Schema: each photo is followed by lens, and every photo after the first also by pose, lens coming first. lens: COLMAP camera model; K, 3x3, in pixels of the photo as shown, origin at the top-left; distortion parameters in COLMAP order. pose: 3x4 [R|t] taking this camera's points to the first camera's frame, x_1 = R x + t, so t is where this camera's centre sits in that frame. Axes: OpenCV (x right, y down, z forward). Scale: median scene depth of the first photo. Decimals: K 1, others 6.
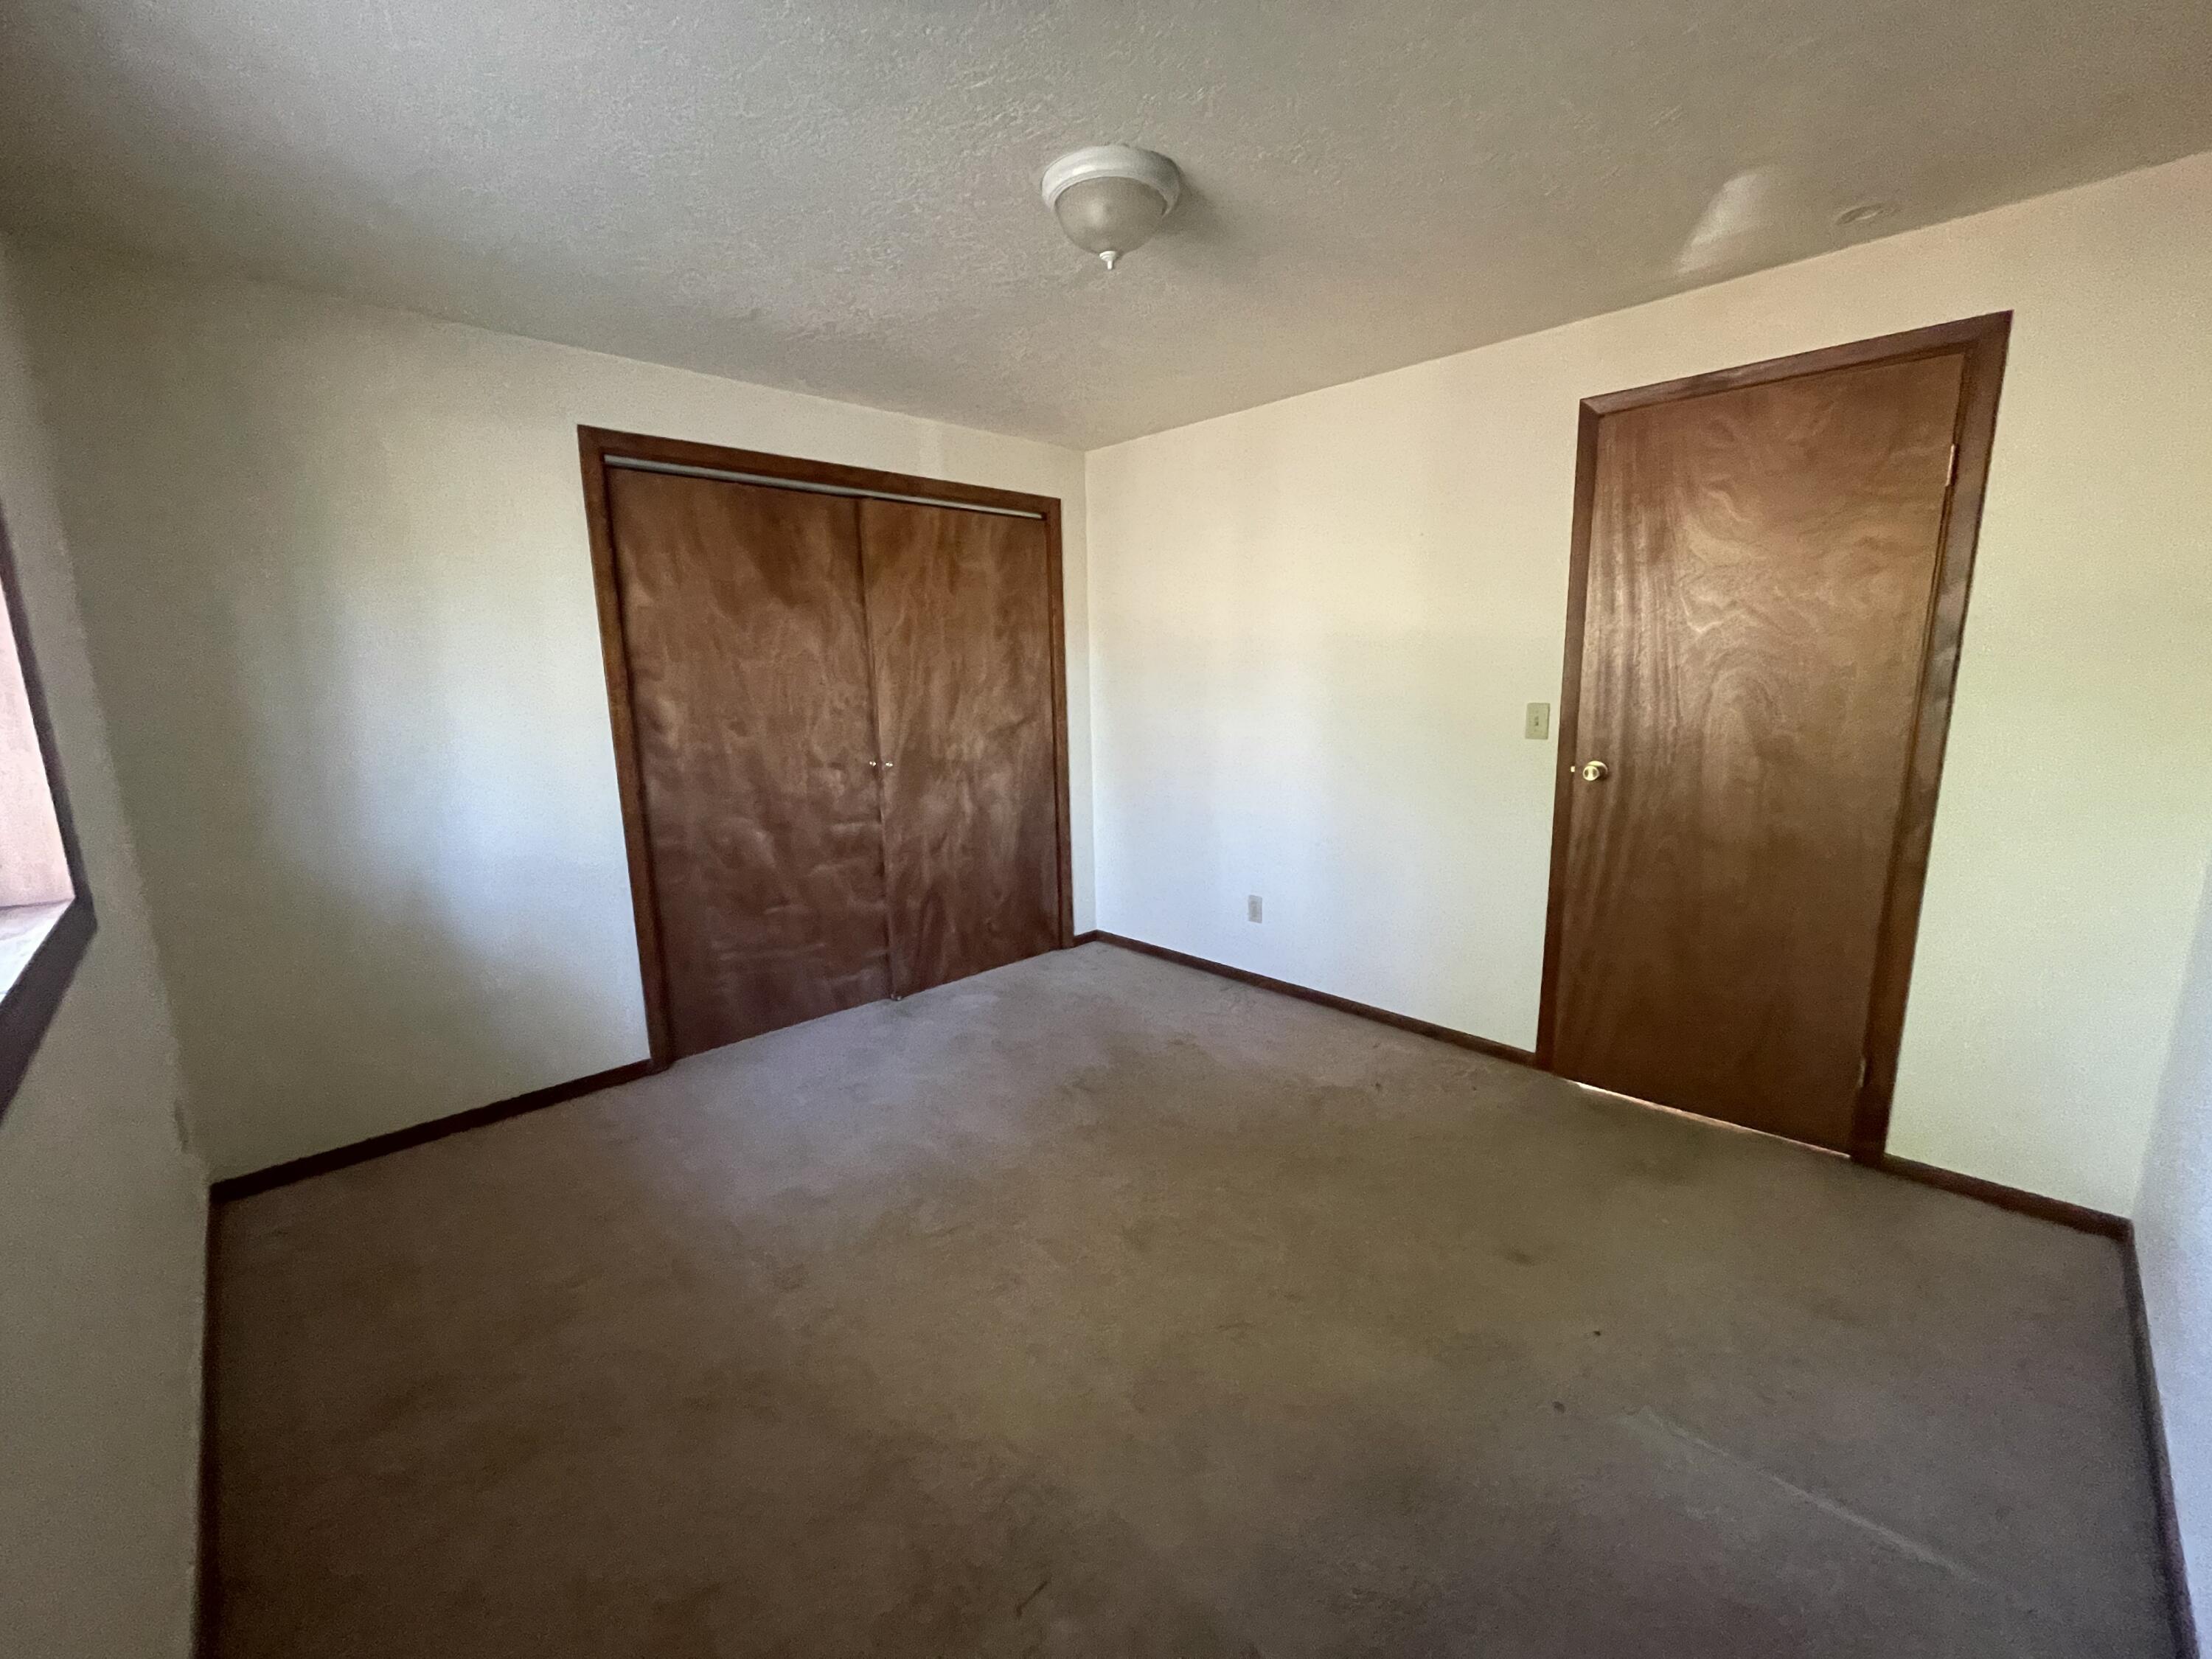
lens RADIAL K [[896.5, 0, 1101.8], [0, 896.5, 829.5], [0, 0, 1]] dist [-0.001154, -0.000175]
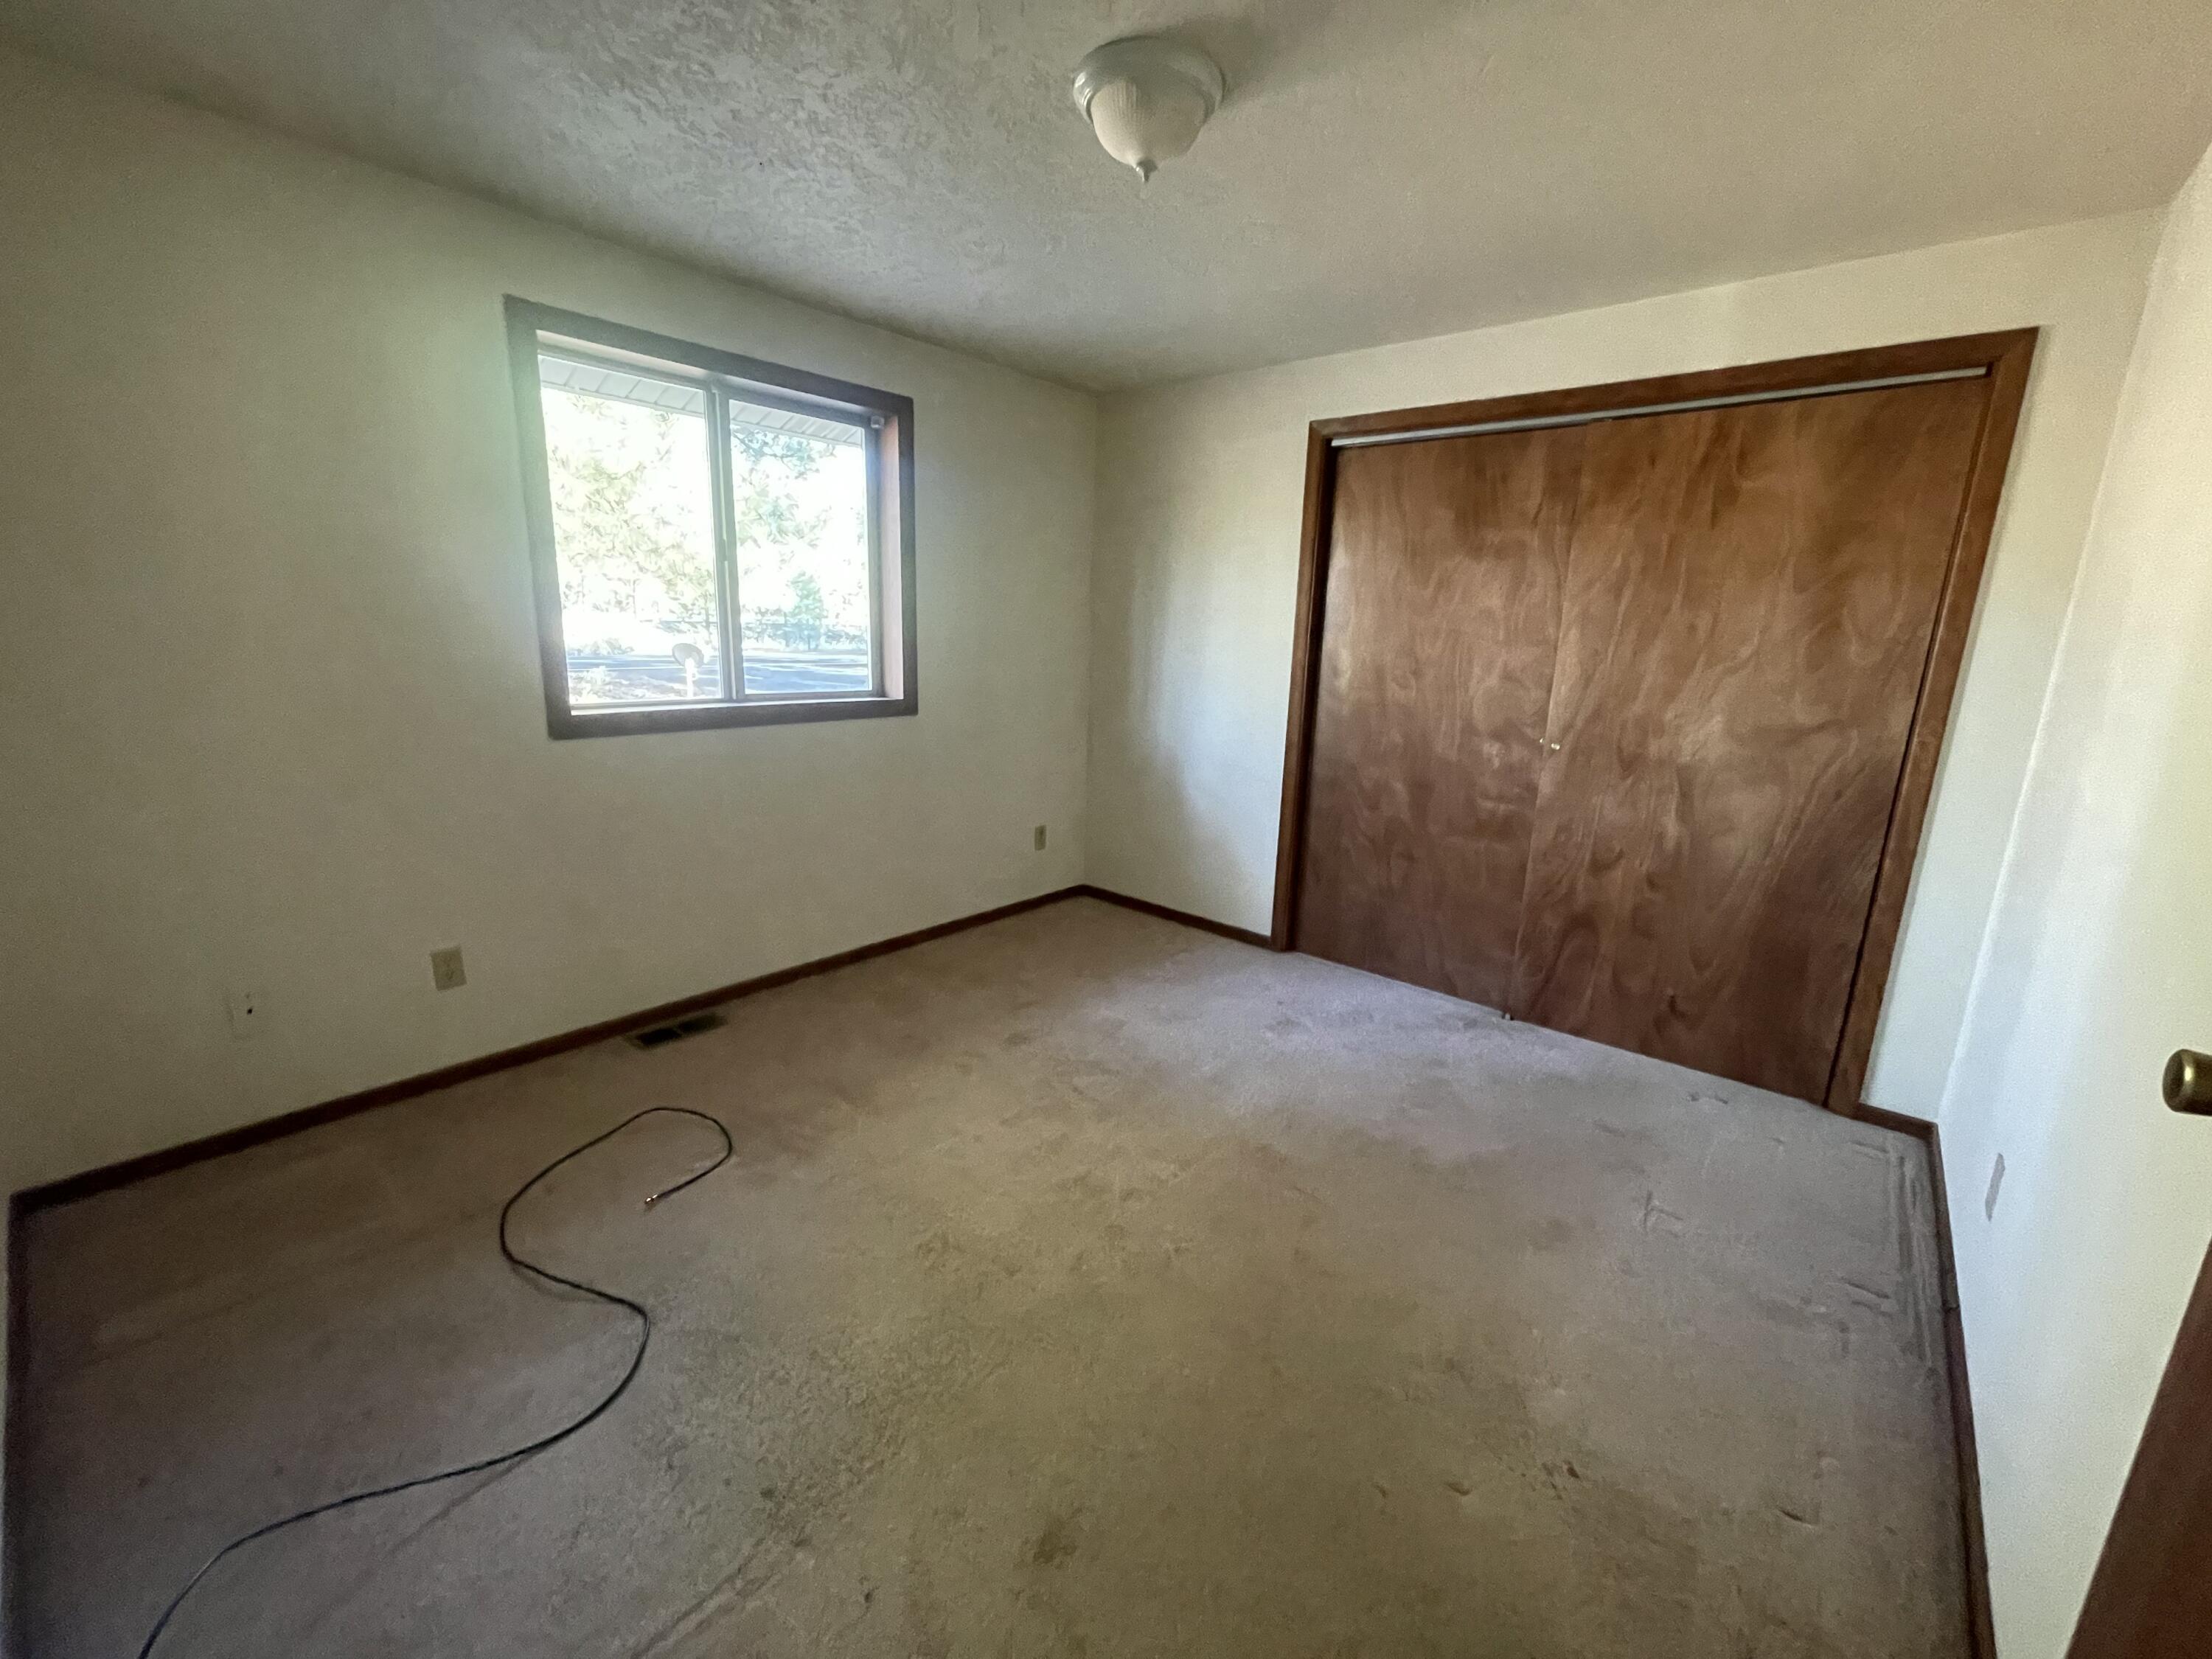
lens RADIAL K [[898.6, 0, 1106.0], [0, 898.6, 829.5], [0, 0, 1]] dist [-0.000698, 0.000049]
pose [[0.091384, 0.233896, -0.967957, 0.551675], [-0.212805, 0.954157, 0.210470, -0.085847], [0.972812, 0.186753, 0.136969, 0.493337]]
